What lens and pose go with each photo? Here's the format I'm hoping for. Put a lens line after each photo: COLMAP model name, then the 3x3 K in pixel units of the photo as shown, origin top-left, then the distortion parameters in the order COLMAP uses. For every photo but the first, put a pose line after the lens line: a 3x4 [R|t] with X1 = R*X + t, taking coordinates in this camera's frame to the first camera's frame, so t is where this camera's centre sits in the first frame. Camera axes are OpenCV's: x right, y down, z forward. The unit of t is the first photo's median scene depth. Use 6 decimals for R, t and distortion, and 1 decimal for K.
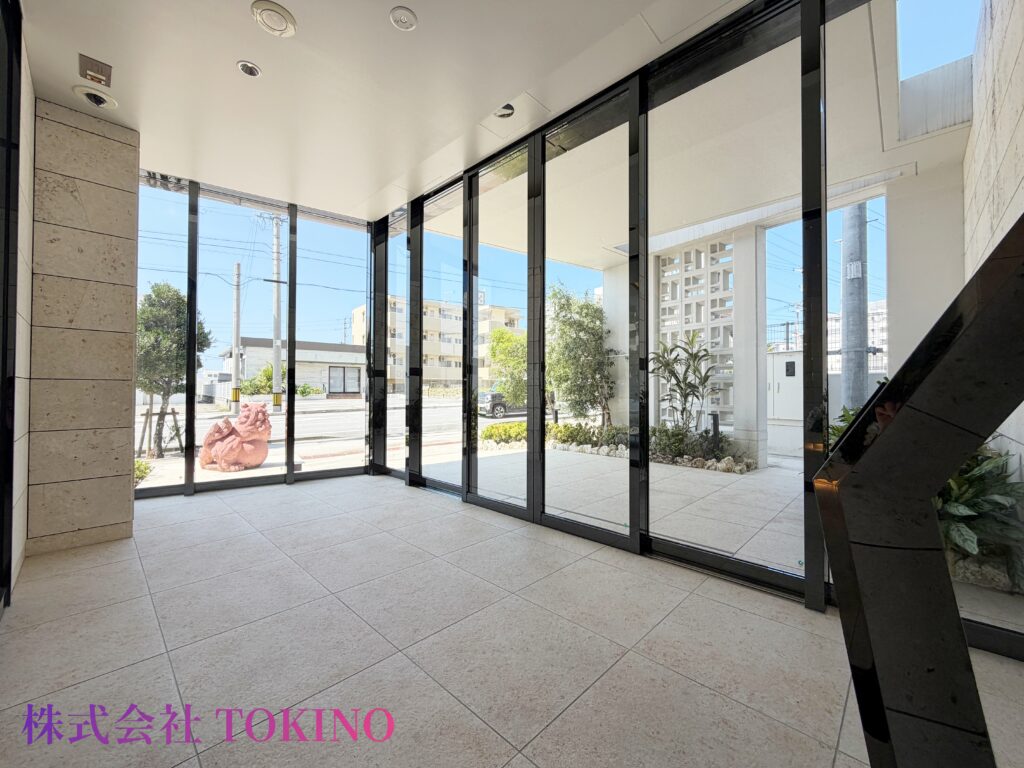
lens RADIAL K [[410.3, 0, 509.2], [0, 410.3, 382.8], [0, 0, 1]] dist [0.000510, -0.000225]
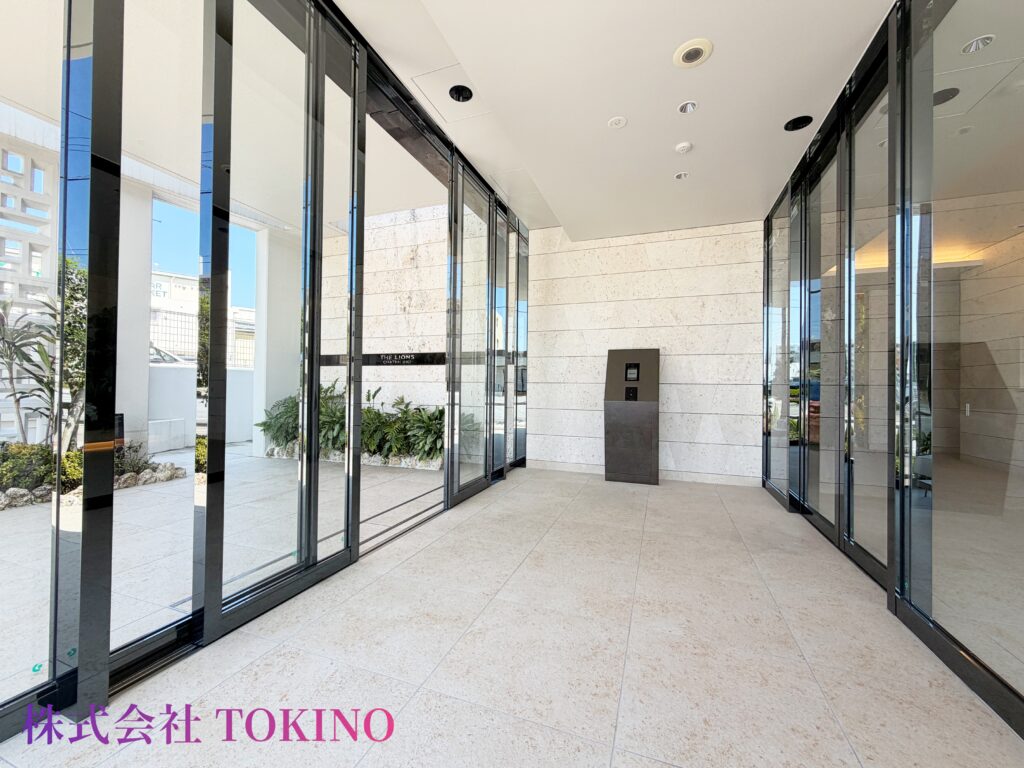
lens RADIAL K [[410.3, 0, 509.2], [0, 410.3, 382.8], [0, 0, 1]] dist [0.000510, -0.000225]
pose [[-0.401950, 0.000745, 0.915661, -1.291678], [-0.027145, 0.999550, -0.012729, 0.022981], [-0.915259, -0.029972, -0.401749, 1.745384]]
